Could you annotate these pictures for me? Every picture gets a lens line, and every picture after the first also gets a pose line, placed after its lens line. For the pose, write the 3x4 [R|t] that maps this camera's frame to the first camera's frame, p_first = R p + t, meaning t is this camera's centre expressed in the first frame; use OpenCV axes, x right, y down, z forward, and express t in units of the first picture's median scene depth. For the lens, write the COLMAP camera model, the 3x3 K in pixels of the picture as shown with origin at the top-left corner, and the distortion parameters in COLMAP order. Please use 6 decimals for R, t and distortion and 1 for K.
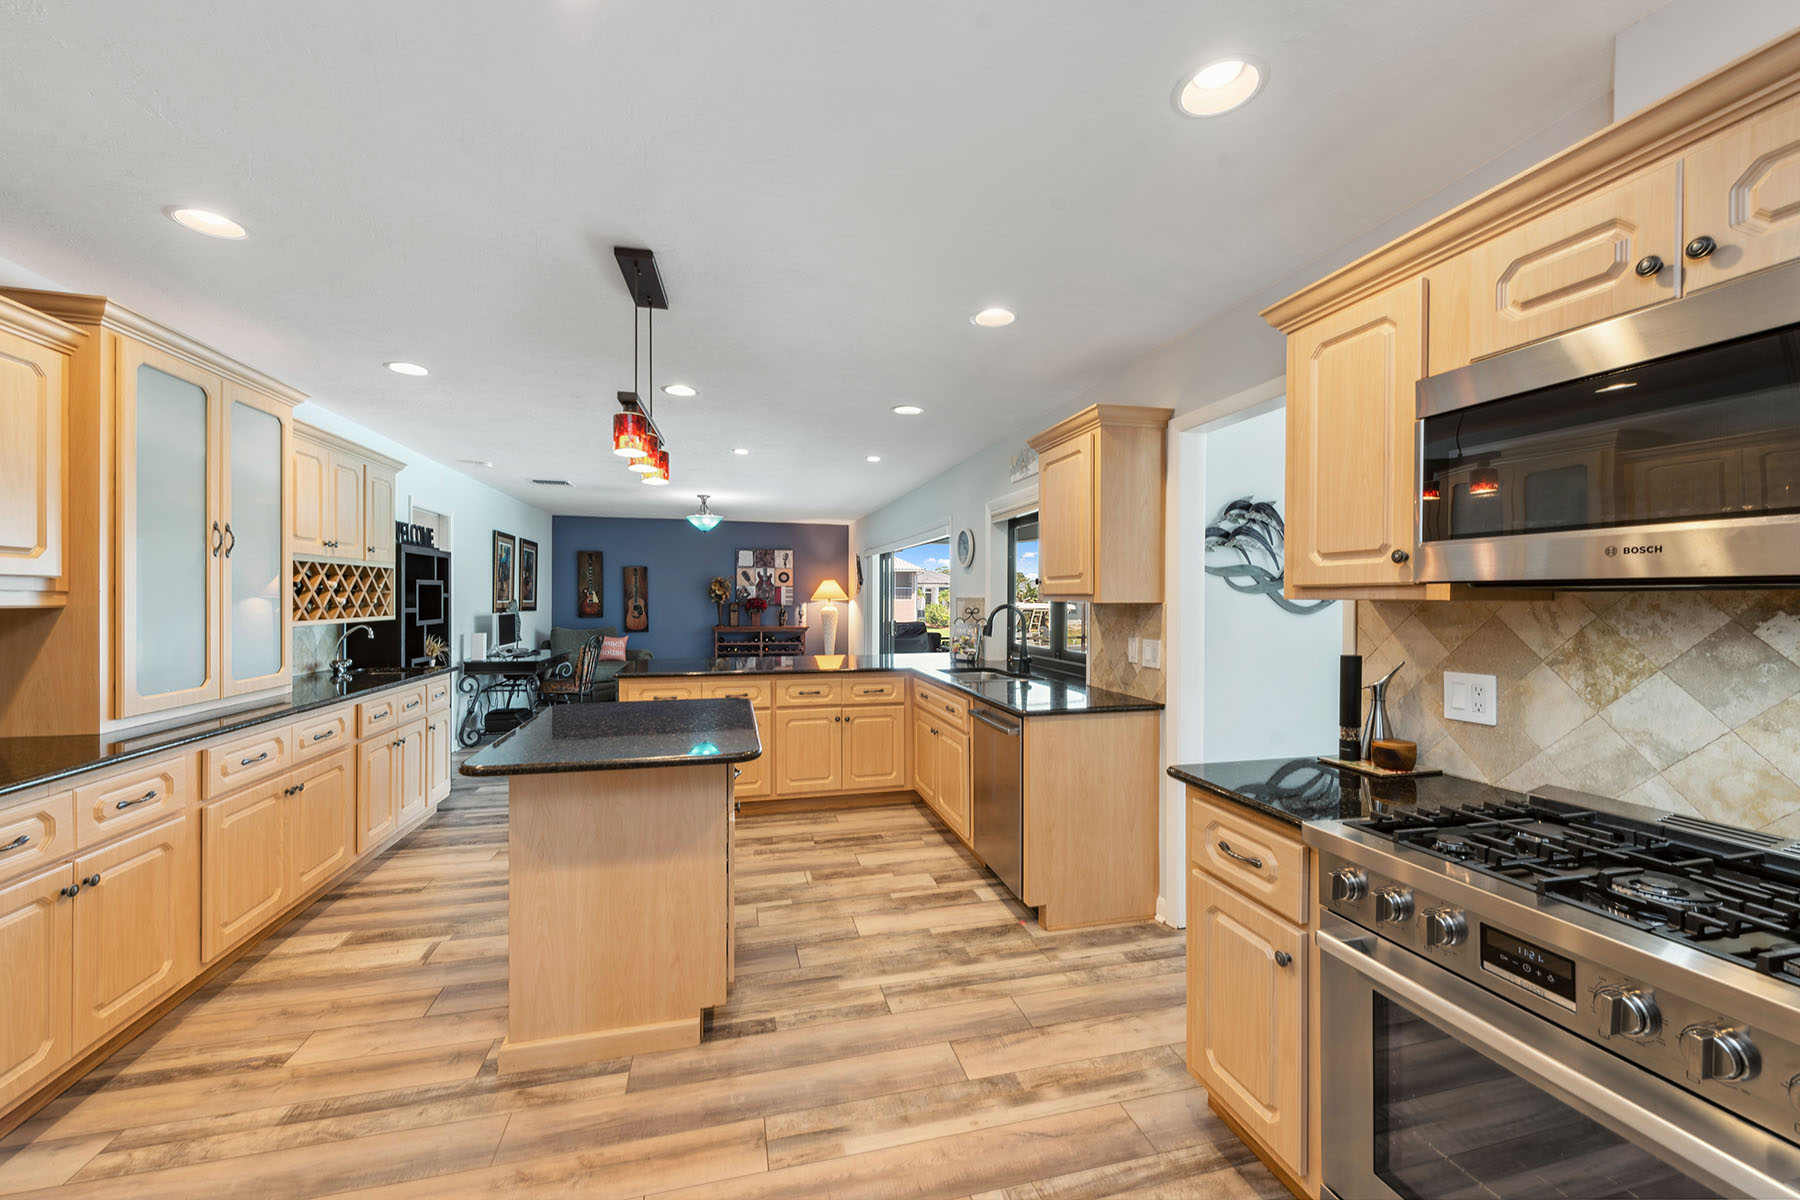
lens RADIAL K [[700.9, 0, 904.7], [0, 700.9, 599.7], [0, 0, 1]] dist [-0.003710, -0.000473]
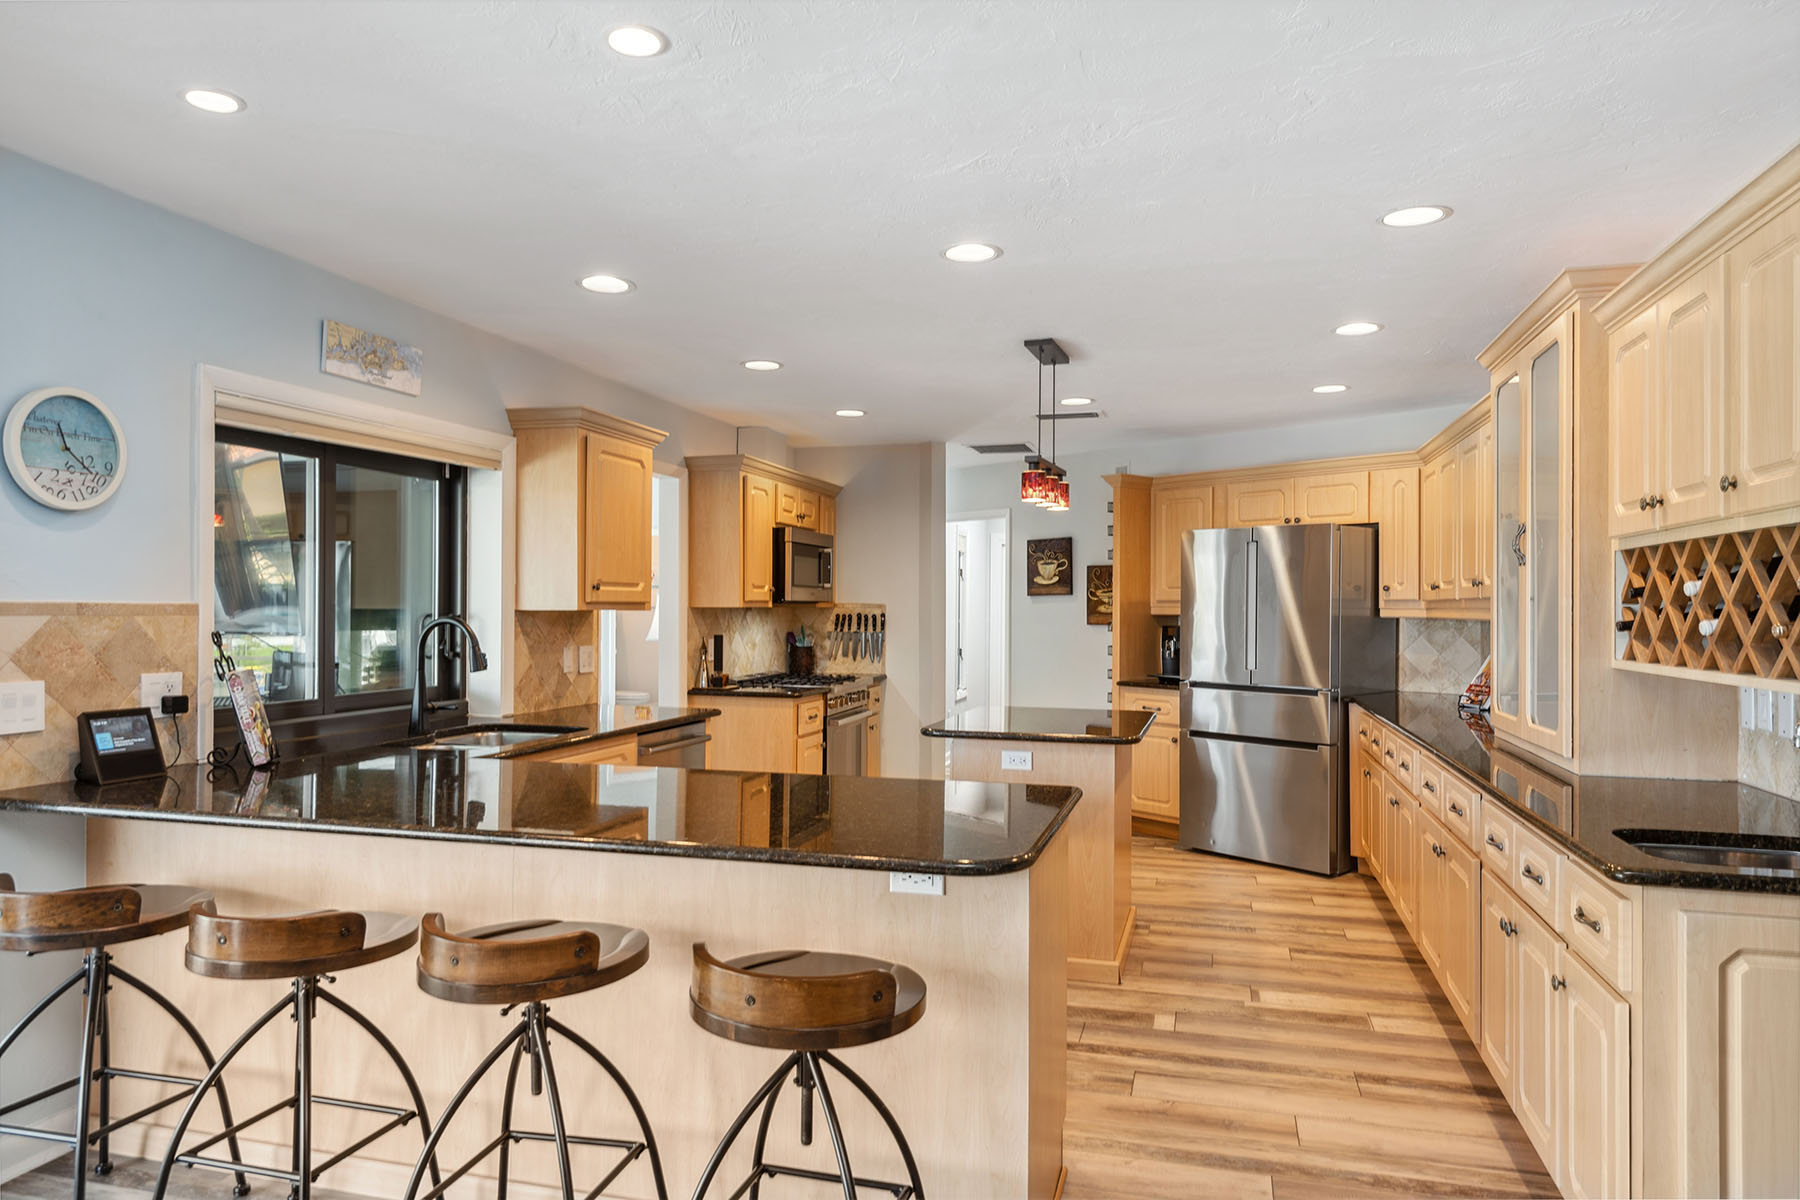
lens RADIAL K [[1217.8, 0, 900.8], [0, 1217.8, 605.9], [0, 0, 1]] dist [0.004309, -0.000714]
pose [[-0.870008, -0.006476, 0.492996, -0.294924], [-0.006616, 0.999977, 0.001460, -0.002583], [-0.492994, -0.001992, -0.870030, 0.729784]]
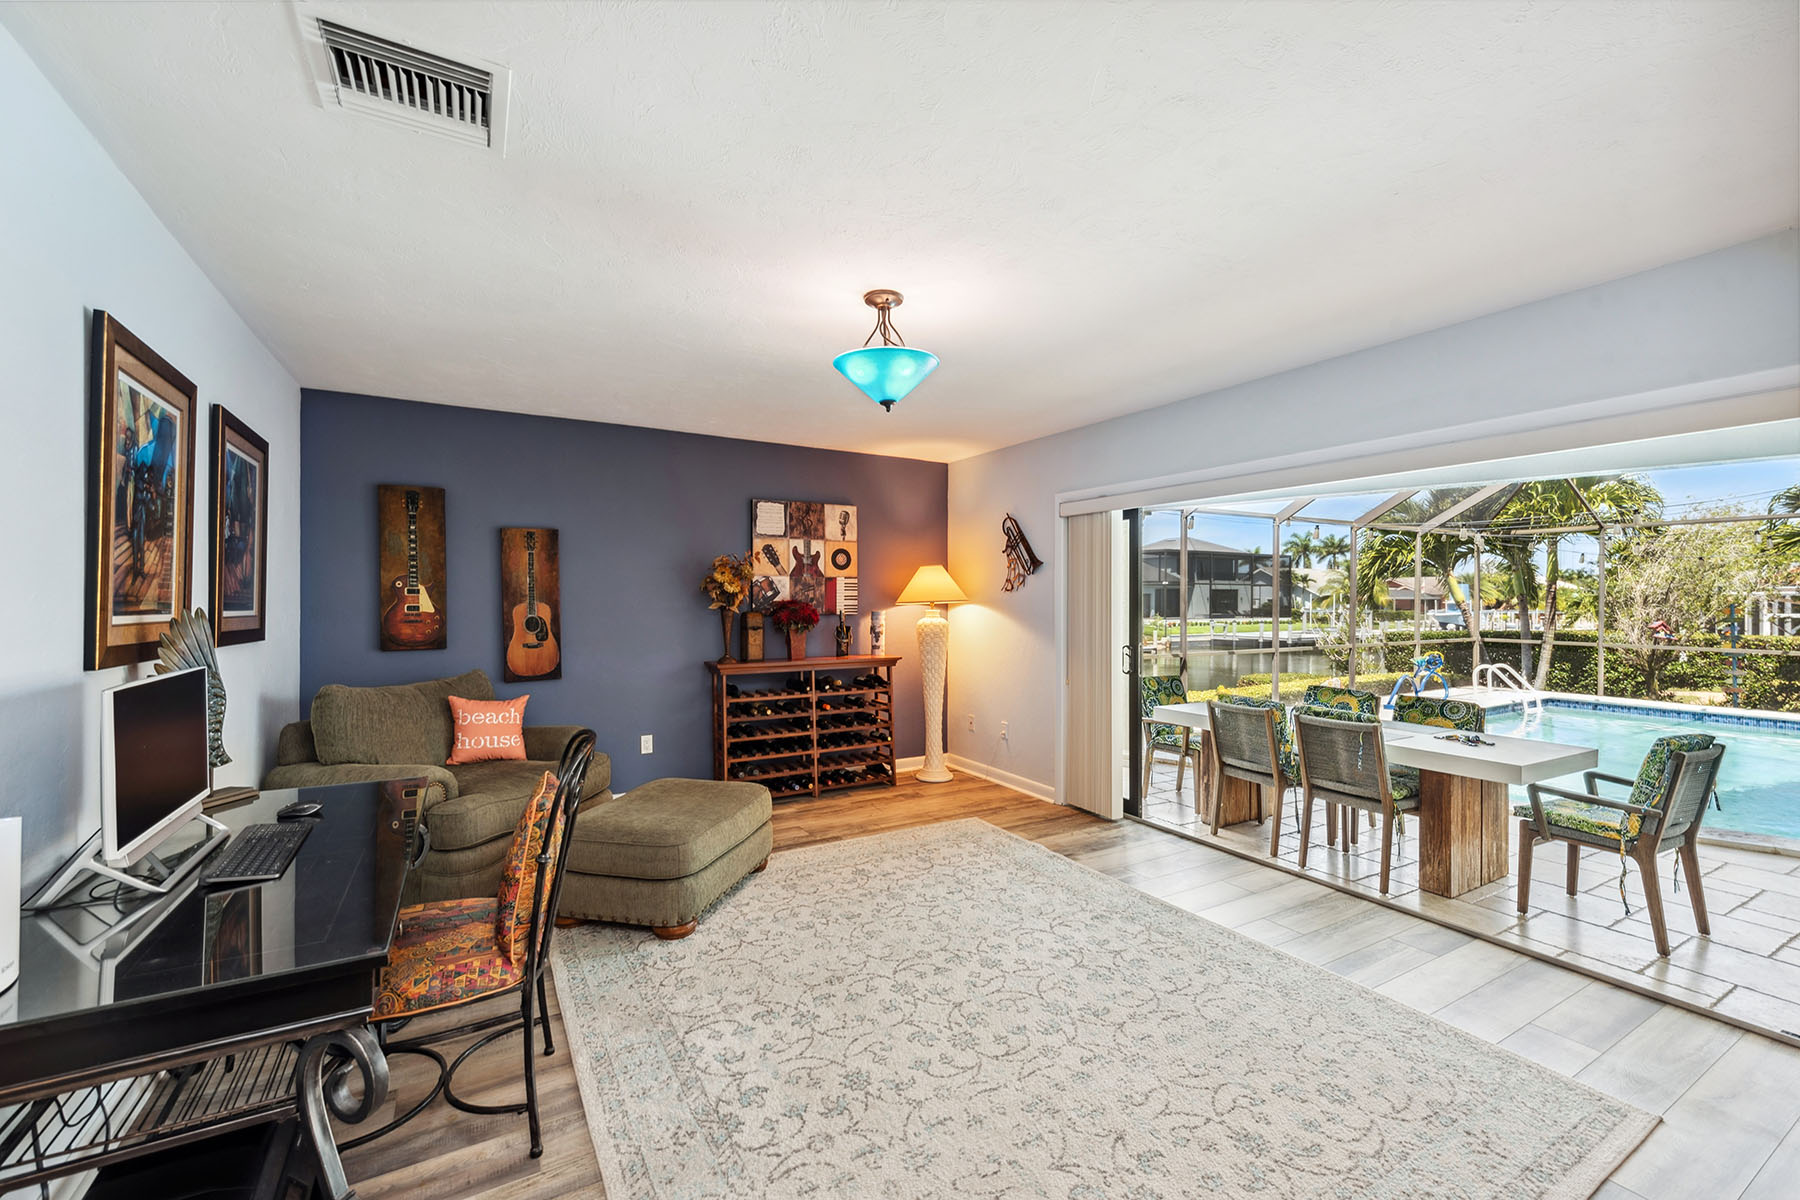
lens RADIAL K [[746.9, 0, 912.3], [0, 746.9, 591.7], [0, 0, 1]] dist [0.007163, -0.002814]
pose [[0.959894, 0.001277, 0.280359, -0.292223], [0.001956, 0.999935, -0.011250, -0.002637], [-0.280355, 0.011347, 0.959829, 0.505465]]
